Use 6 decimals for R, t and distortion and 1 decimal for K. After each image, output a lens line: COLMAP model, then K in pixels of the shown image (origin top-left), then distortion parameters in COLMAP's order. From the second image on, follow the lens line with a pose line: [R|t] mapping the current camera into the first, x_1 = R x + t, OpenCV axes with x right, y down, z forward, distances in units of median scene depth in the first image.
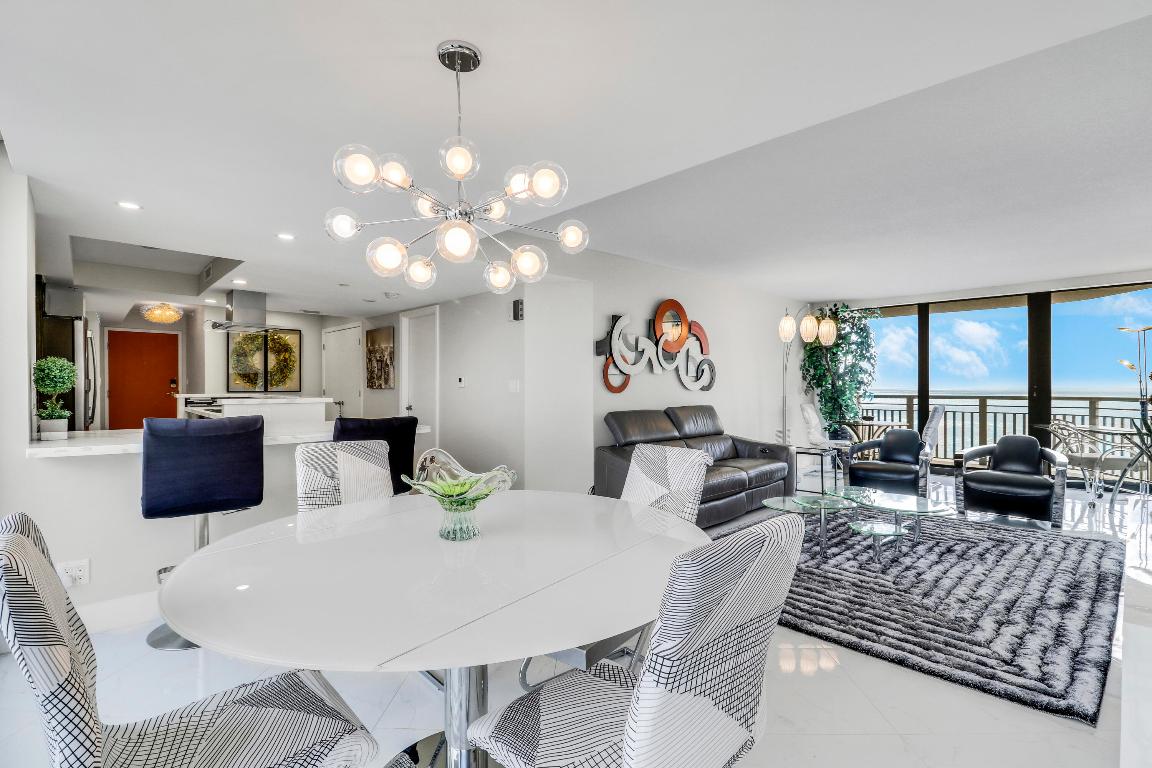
lens RADIAL K [[522.6, 0, 592.3], [0, 522.6, 385.9], [0, 0, 1]] dist [-0.023720, -0.000215]
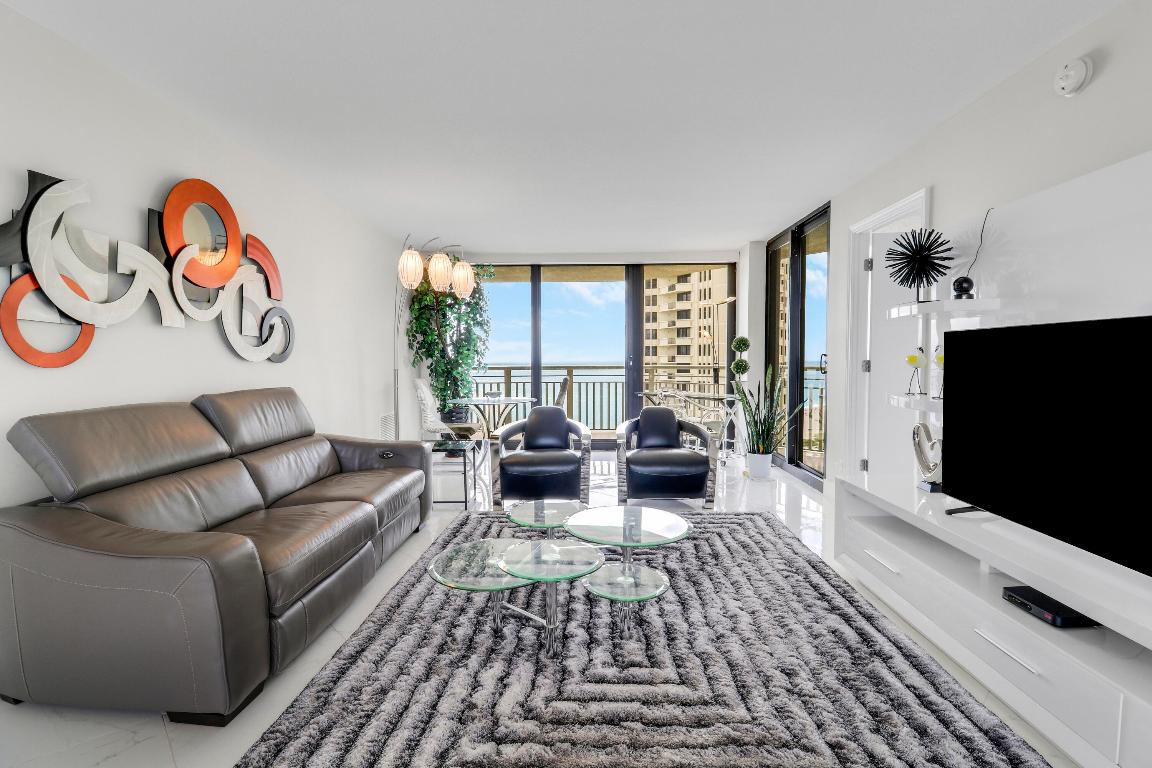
lens RADIAL K [[540.0, 0, 576.0], [0, 540.0, 384.0], [0, 0, 1]] dist [-0.018879, 0.000229]
pose [[0.729315, -0.037541, 0.683147, 0.056195], [0.008409, 0.998910, 0.045915, 0.010137], [-0.684126, -0.027742, 0.728836, 0.378411]]
